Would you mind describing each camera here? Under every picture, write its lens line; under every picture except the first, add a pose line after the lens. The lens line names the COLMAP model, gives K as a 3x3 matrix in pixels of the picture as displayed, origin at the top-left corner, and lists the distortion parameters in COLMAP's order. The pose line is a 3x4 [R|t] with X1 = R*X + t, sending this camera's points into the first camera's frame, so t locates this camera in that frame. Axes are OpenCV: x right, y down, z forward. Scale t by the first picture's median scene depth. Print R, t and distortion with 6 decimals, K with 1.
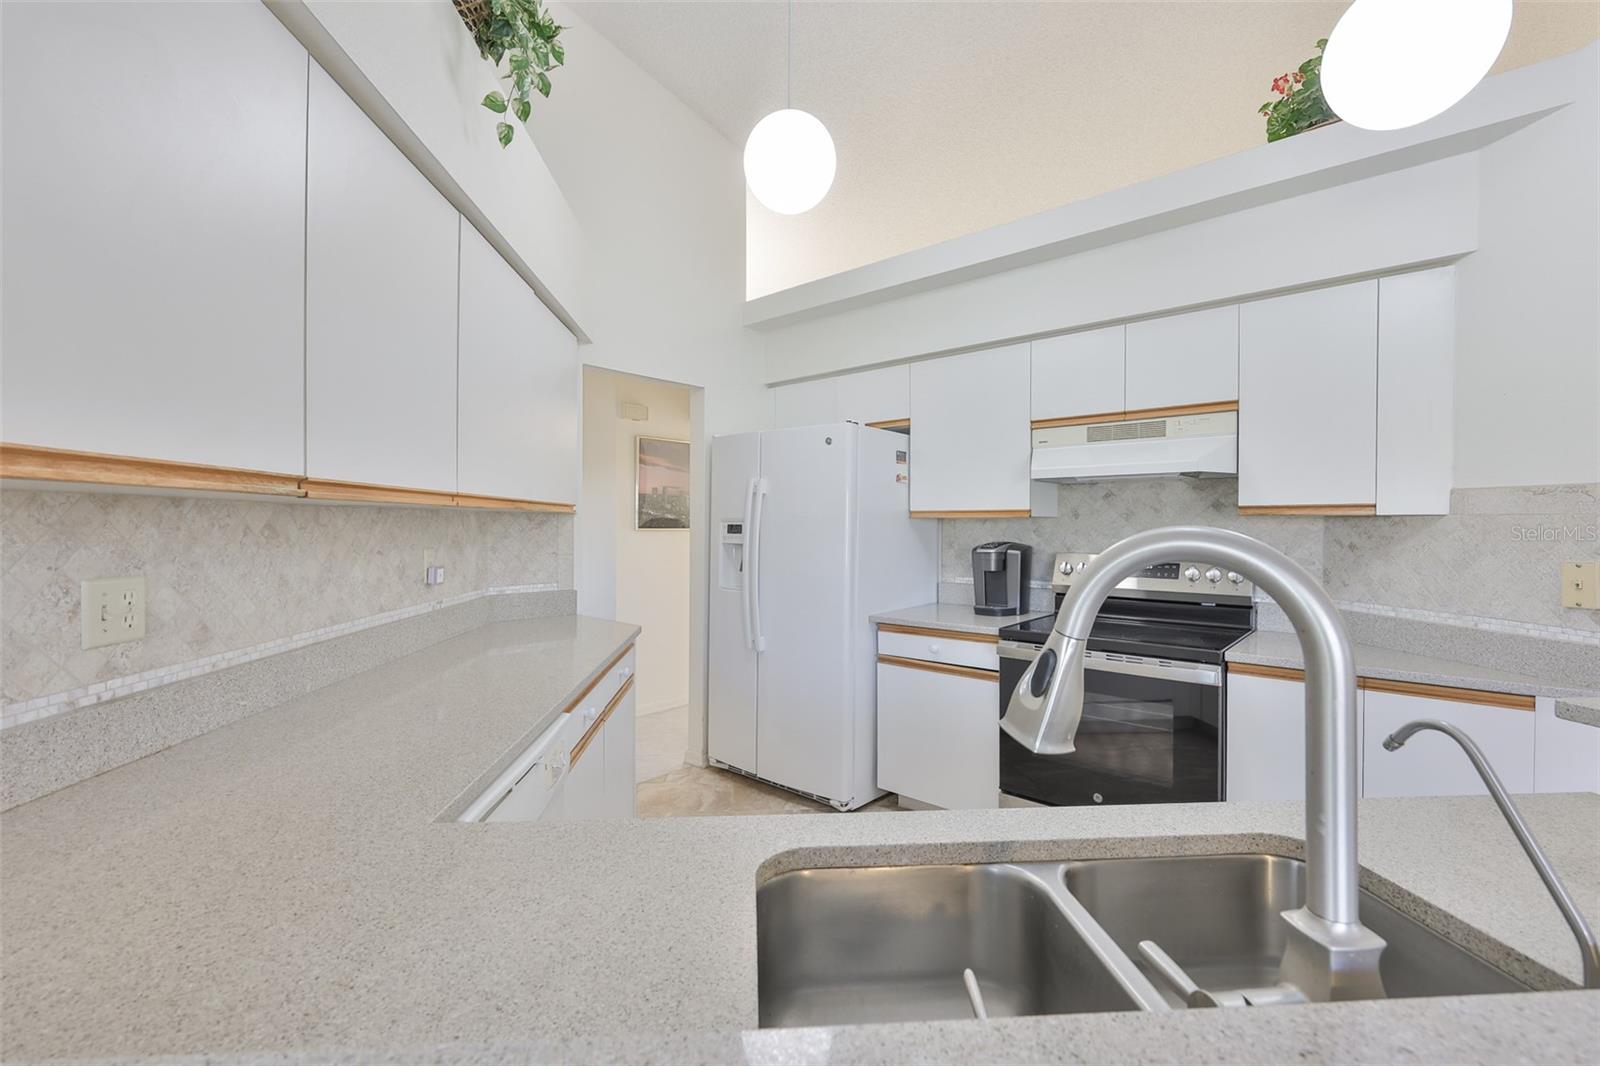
lens RADIAL K [[686.3, 0, 791.2], [0, 686.3, 533.0], [0, 0, 1]] dist [-0.004446, 0.001485]
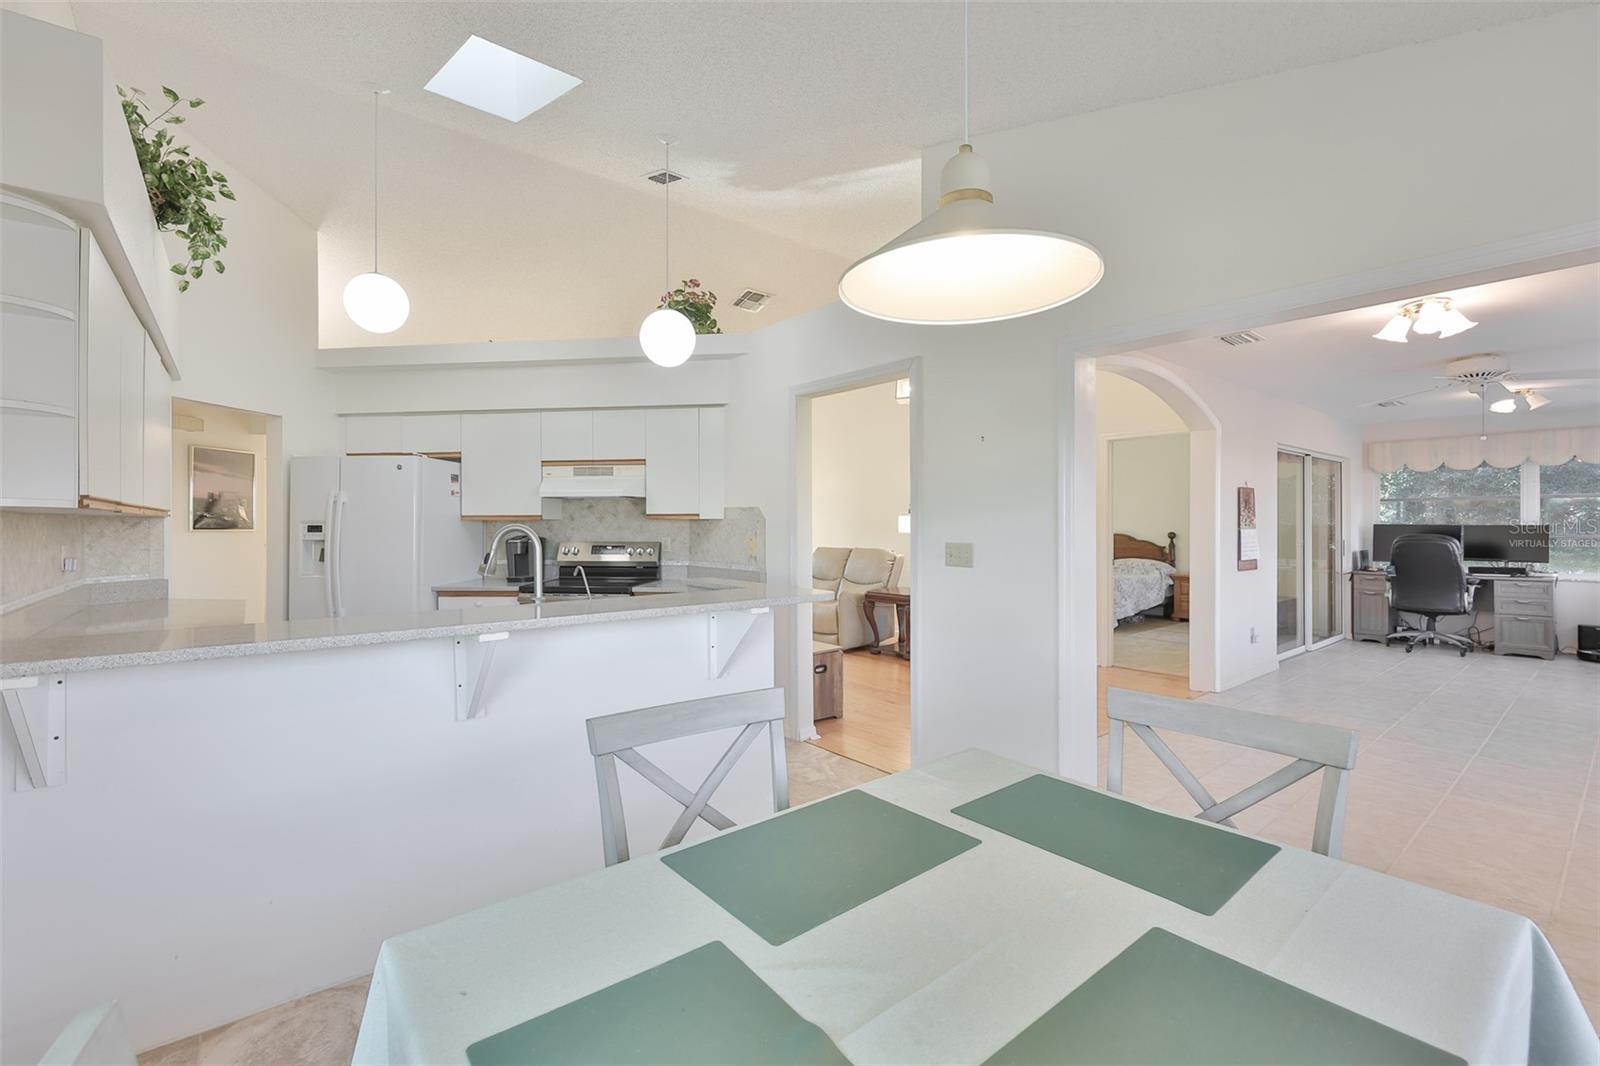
lens RADIAL K [[686.3, 0, 787.7], [0, 686.3, 527.0], [0, 0, 1]] dist [-0.004446, 0.001485]
pose [[0.822001, -0.007266, 0.569440, -0.105836], [0.011859, 0.999920, -0.004359, 0.009034], [-0.569363, 0.010336, 0.822021, -0.721434]]
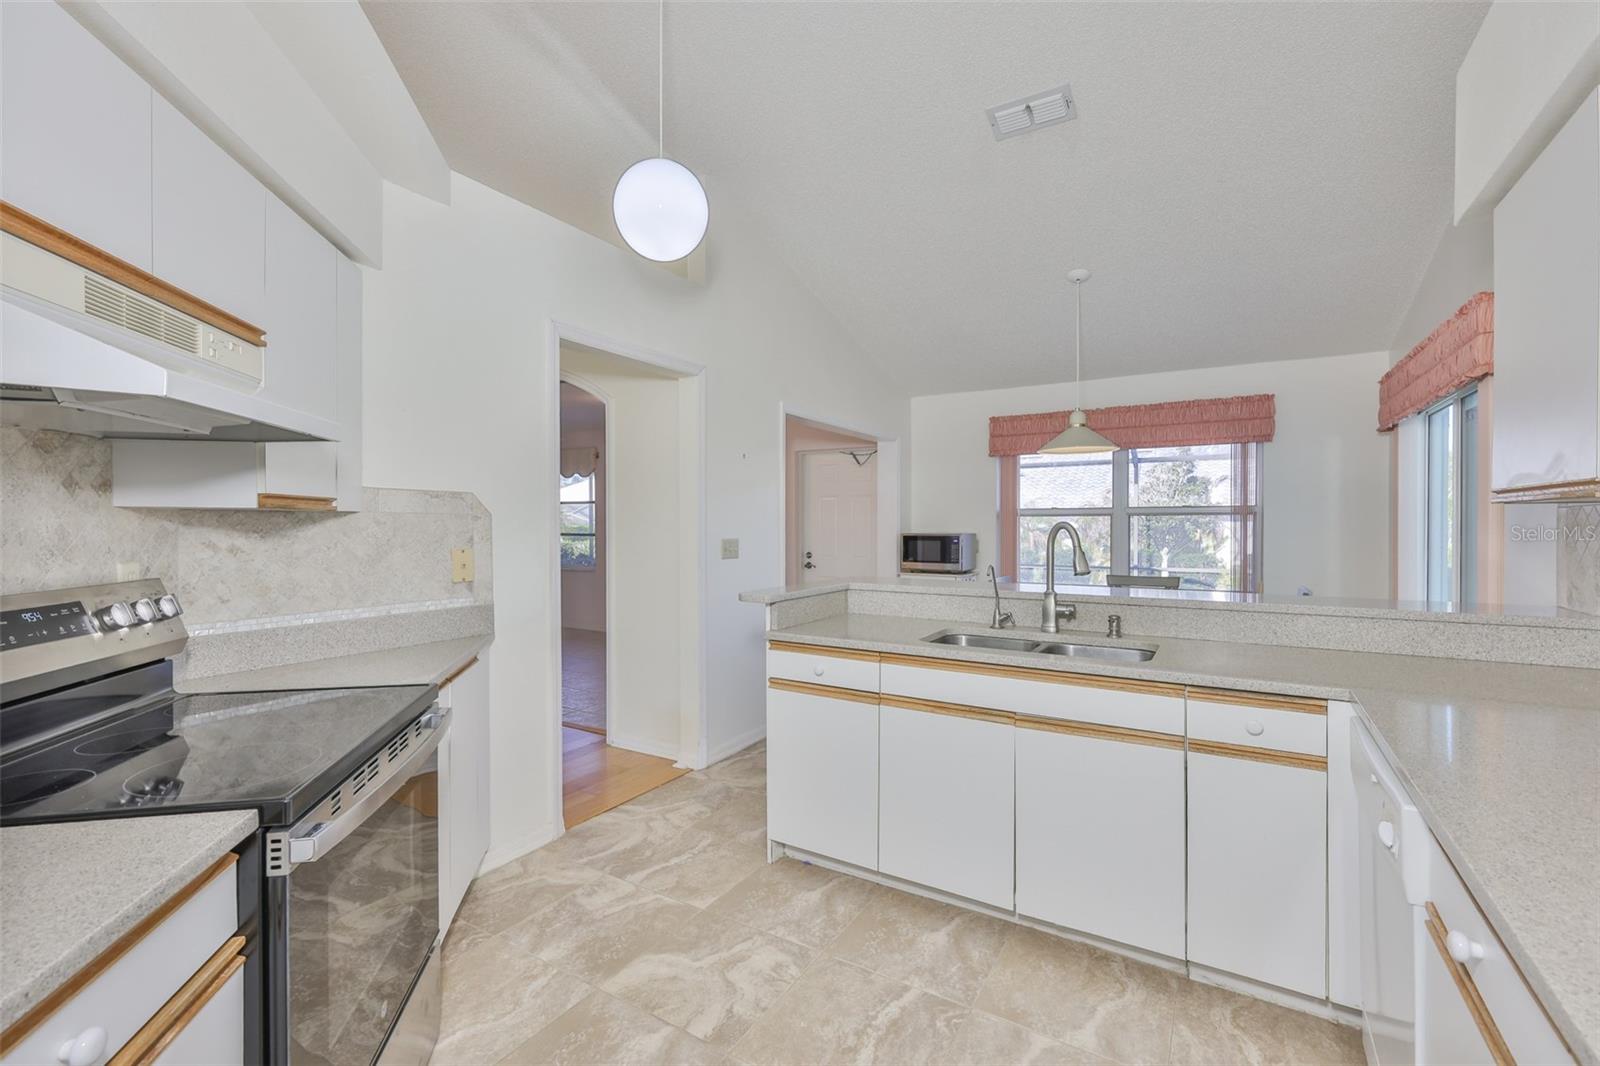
lens RADIAL K [[686.3, 0, 796.9], [0, 686.3, 529.2], [0, 0, 1]] dist [-0.004446, 0.001485]
pose [[-0.806920, -0.007764, 0.590610, -0.133691], [0.006022, 0.999753, 0.021371, -0.014149], [-0.590631, 0.020802, -0.806674, 1.090030]]
